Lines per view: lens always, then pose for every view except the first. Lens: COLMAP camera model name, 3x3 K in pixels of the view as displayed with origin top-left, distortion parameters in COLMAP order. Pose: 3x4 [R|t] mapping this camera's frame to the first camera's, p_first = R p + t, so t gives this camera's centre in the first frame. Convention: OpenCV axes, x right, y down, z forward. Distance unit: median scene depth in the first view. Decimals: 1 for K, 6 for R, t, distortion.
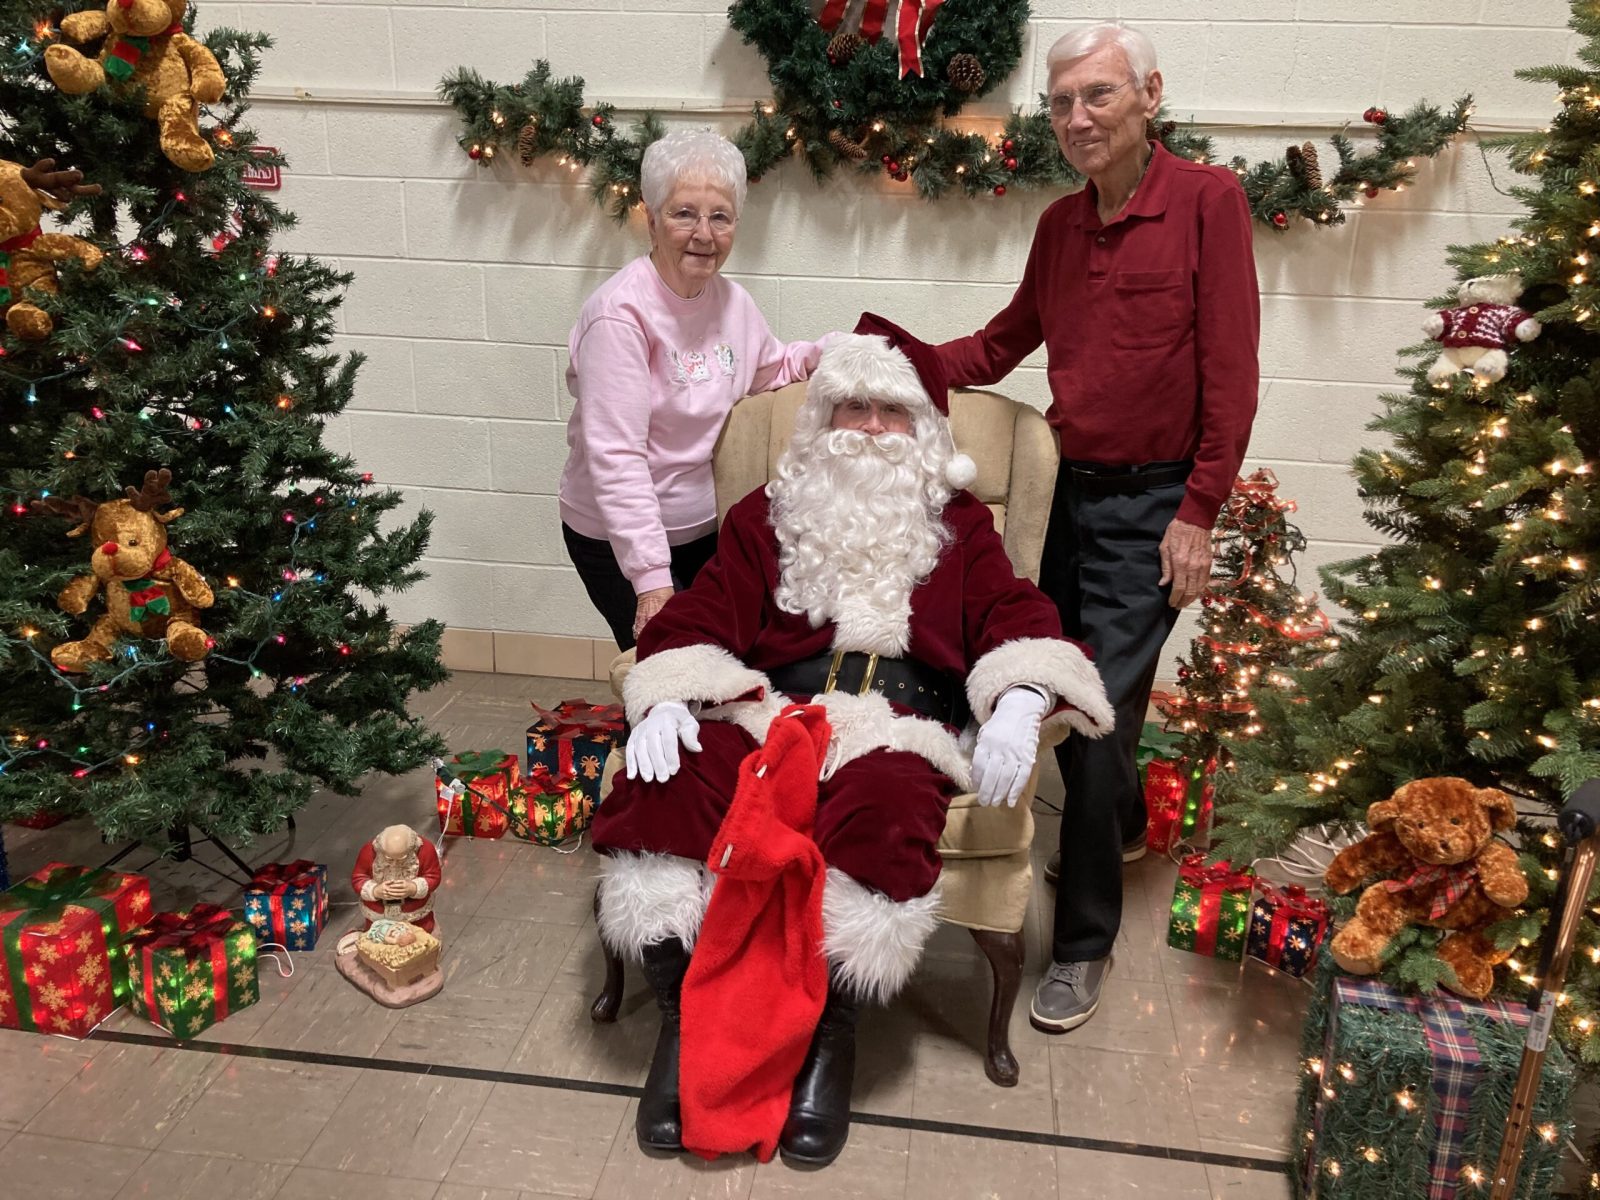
lens RADIAL K [[1310.1, 0, 808.8], [0, 1310.1, 601.2], [0, 0, 1]] dist [0.002335, 0.011547]
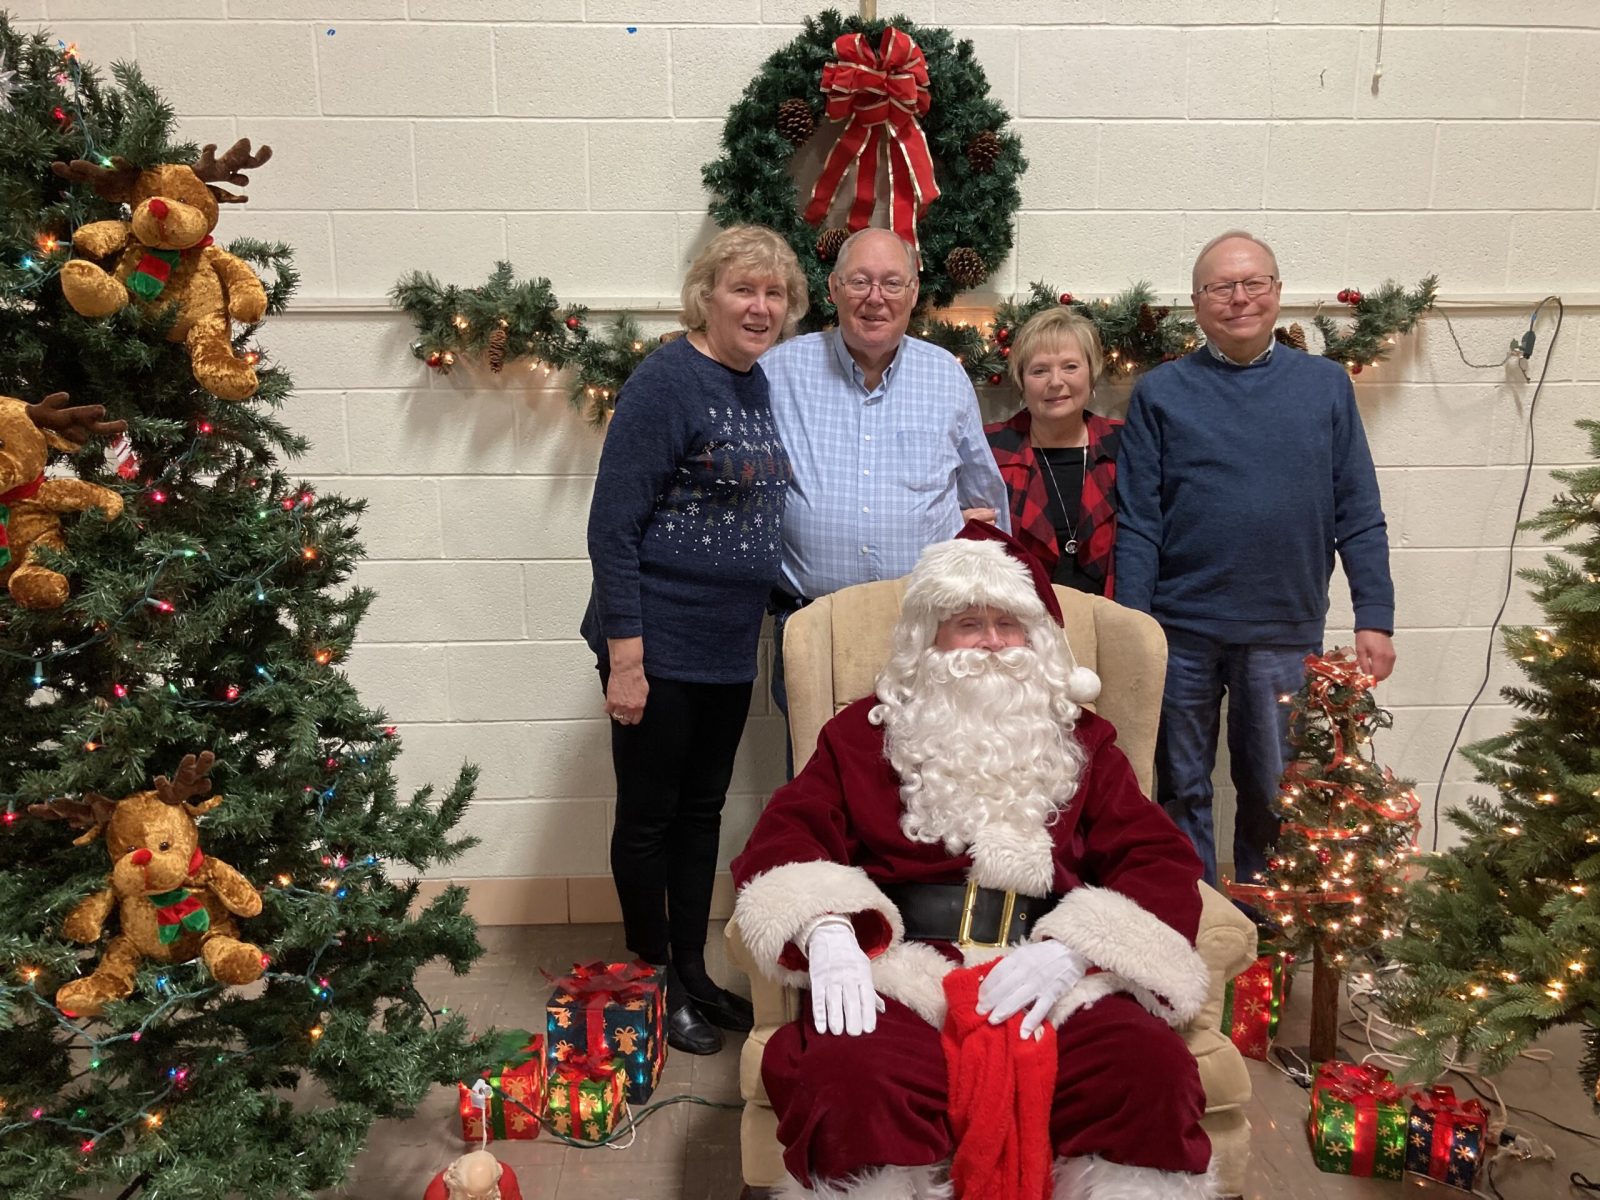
lens RADIAL K [[1310.1, 0, 804.7], [0, 1310.1, 604.9], [0, 0, 1]] dist [0.002335, 0.011547]
pose [[0.984411, -0.066323, 0.162898, -0.220559], [0.086498, 0.988992, -0.120056, -0.053645], [-0.153143, 0.132275, 0.979311, 0.111221]]
